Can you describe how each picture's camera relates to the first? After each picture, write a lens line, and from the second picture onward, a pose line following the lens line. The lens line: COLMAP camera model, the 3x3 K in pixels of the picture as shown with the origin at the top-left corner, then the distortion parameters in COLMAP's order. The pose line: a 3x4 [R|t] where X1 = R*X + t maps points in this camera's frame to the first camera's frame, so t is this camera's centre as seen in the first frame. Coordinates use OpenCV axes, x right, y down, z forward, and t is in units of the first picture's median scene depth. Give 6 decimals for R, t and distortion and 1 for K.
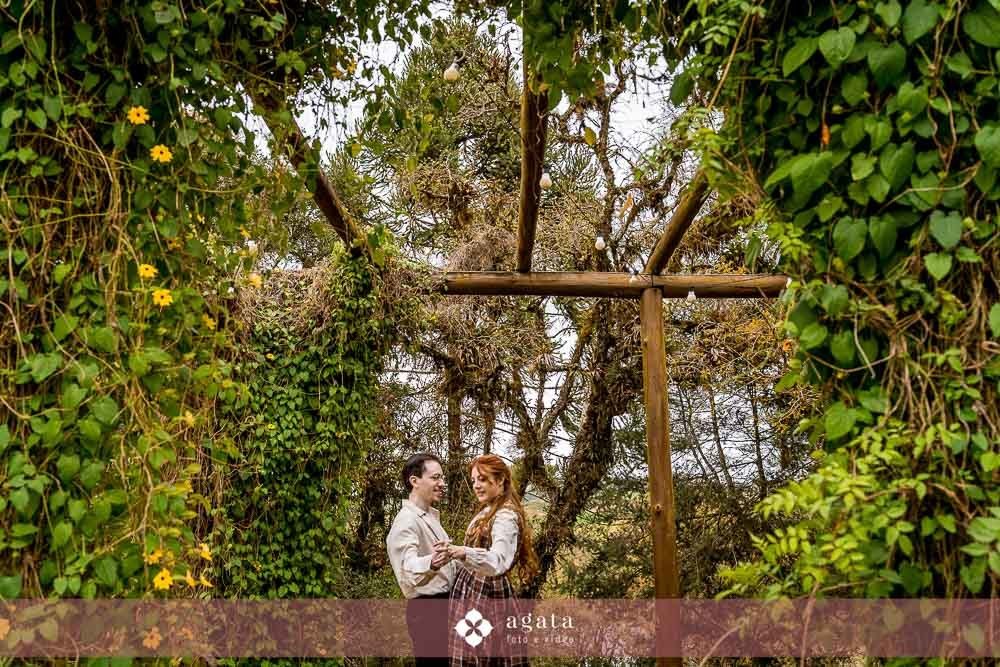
lens RADIAL K [[817.2, 0, 501.4], [0, 817.2, 334.8], [0, 0, 1]] dist [0.011036, 0.003464]
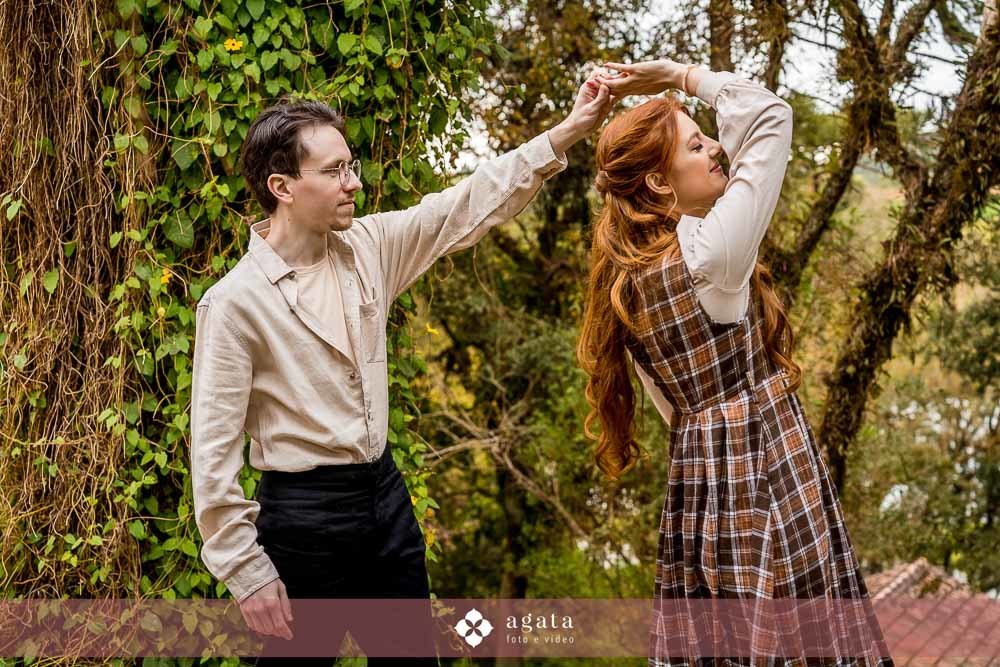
lens RADIAL K [[1502.1, 0, 500.8], [0, 1502.1, 331.4], [0, 0, 1]] dist [-0.023378, 0.000000]
pose [[0.978179, 0.021933, -0.206604, 0.022052], [0.040869, 0.954670, 0.294848, 0.027239], [0.203706, -0.296857, 0.932941, 0.233001]]
